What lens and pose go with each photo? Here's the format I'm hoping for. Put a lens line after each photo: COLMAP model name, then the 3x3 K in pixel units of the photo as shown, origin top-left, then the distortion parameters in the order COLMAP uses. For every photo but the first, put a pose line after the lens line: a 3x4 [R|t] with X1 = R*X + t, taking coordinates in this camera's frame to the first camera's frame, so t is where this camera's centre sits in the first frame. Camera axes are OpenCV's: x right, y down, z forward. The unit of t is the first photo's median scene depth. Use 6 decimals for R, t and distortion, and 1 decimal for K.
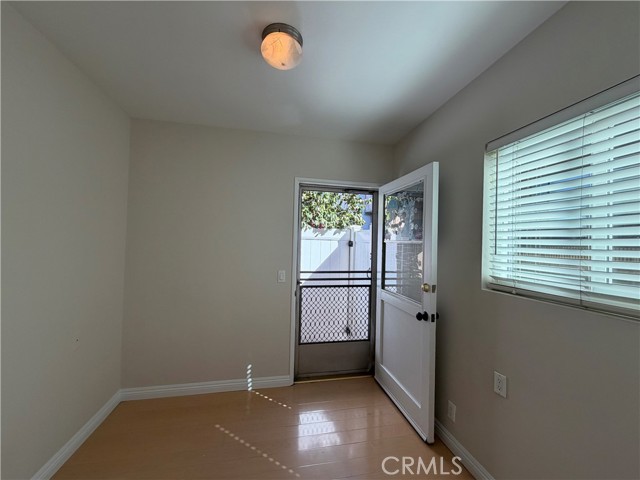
lens RADIAL K [[255.2, 0, 314.8], [0, 255.2, 240.2], [0, 0, 1]] dist [0.000616, -0.000155]
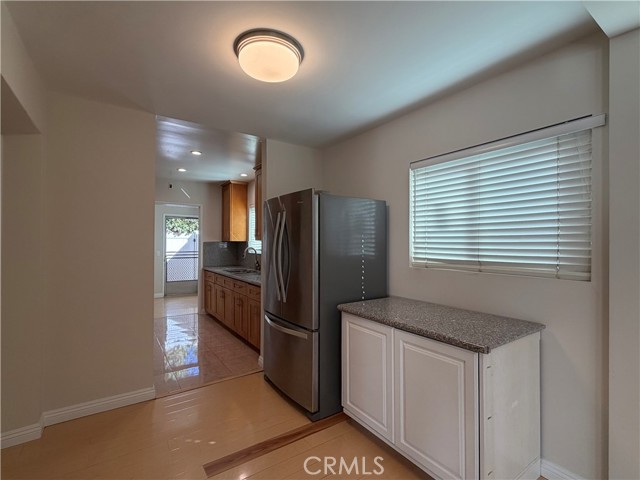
lens RADIAL K [[305.2, 0, 318.9], [0, 305.2, 240.3], [0, 0, 1]] dist [0.003396, 0.000324]
pose [[0.914395, -0.012970, 0.404615, 0.091728], [0.008060, 0.999872, 0.013838, -0.015628], [-0.404742, -0.009393, 0.914383, -2.147928]]
